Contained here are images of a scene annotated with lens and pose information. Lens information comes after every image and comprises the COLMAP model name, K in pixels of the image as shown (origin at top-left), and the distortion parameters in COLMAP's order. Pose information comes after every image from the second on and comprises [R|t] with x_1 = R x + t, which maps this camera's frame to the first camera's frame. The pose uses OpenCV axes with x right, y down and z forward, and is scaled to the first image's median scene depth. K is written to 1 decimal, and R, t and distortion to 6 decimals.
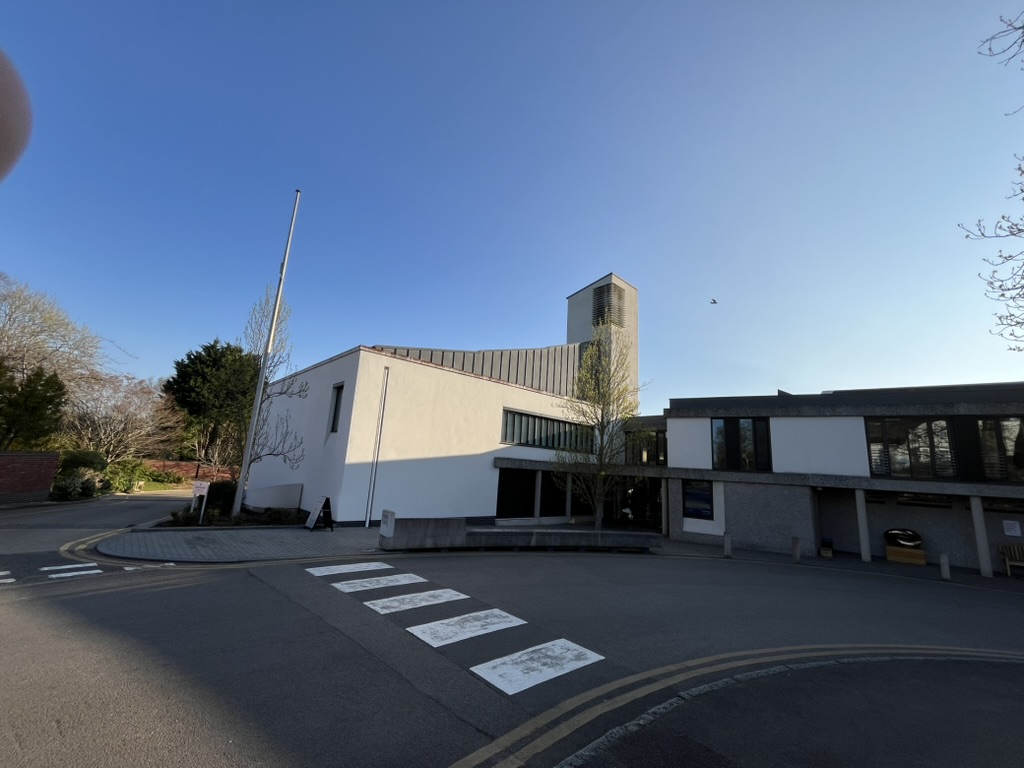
lens RADIAL K [[415.4, 0, 512.0], [0, 415.4, 384.0], [0, 0, 1]] dist [0.001299, 0.000477]
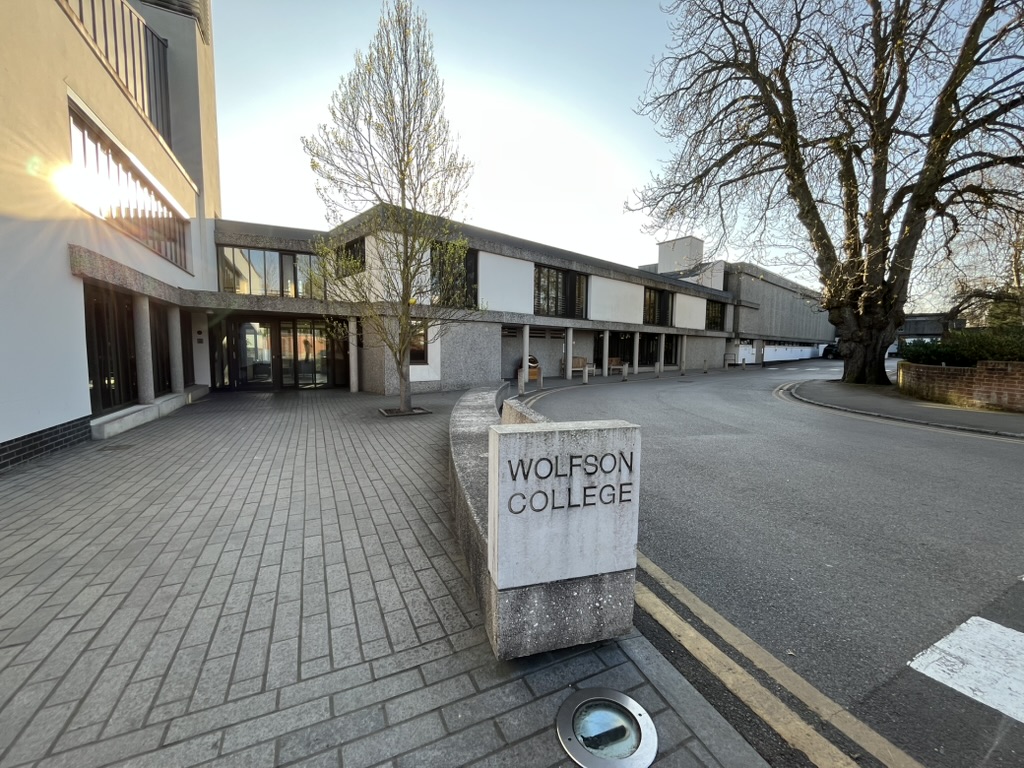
lens RADIAL K [[415.4, 0, 512.0], [0, 415.4, 384.0], [0, 0, 1]] dist [0.001299, 0.000477]
pose [[0.292940, -0.135891, 0.946425, -0.307424], [-0.176572, 0.965134, 0.193231, 0.185942], [-0.939685, -0.223717, 0.258732, 0.663667]]
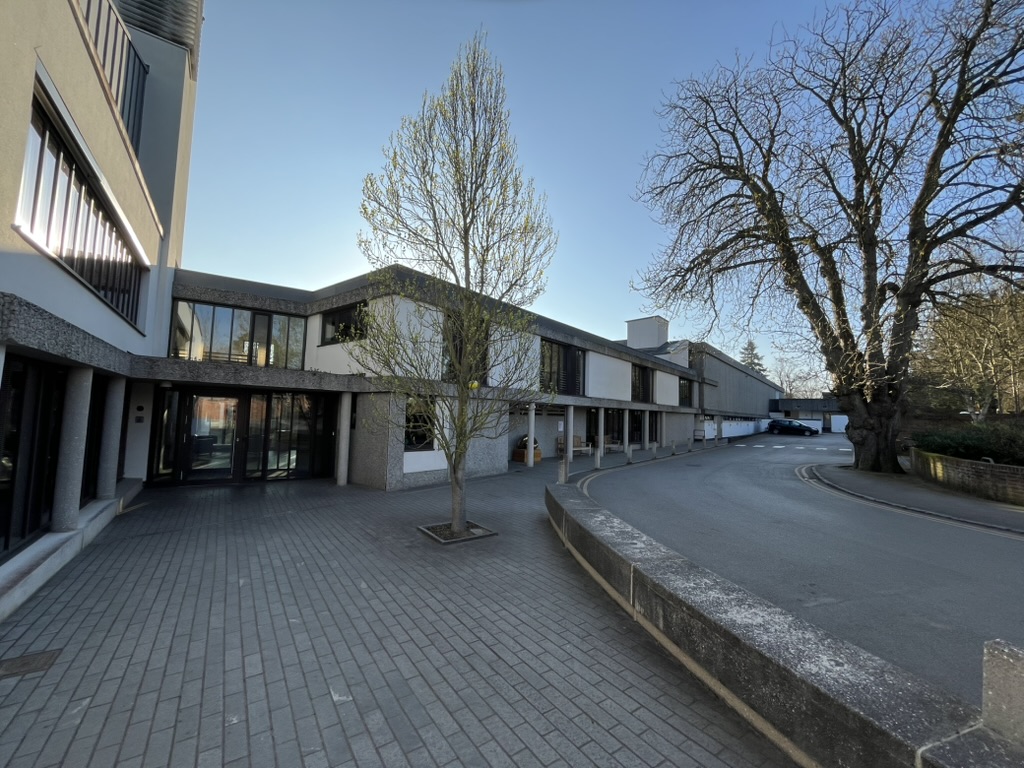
lens RADIAL K [[415.0, 0, 512.1], [0, 415.0, 387.2], [0, 0, 1]] dist [-0.001143, -0.000250]
pose [[0.151988, 0.012763, 0.988300, -0.227350], [-0.209419, 0.977630, 0.019581, 0.195363], [-0.965942, -0.209945, 0.151260, 0.853318]]
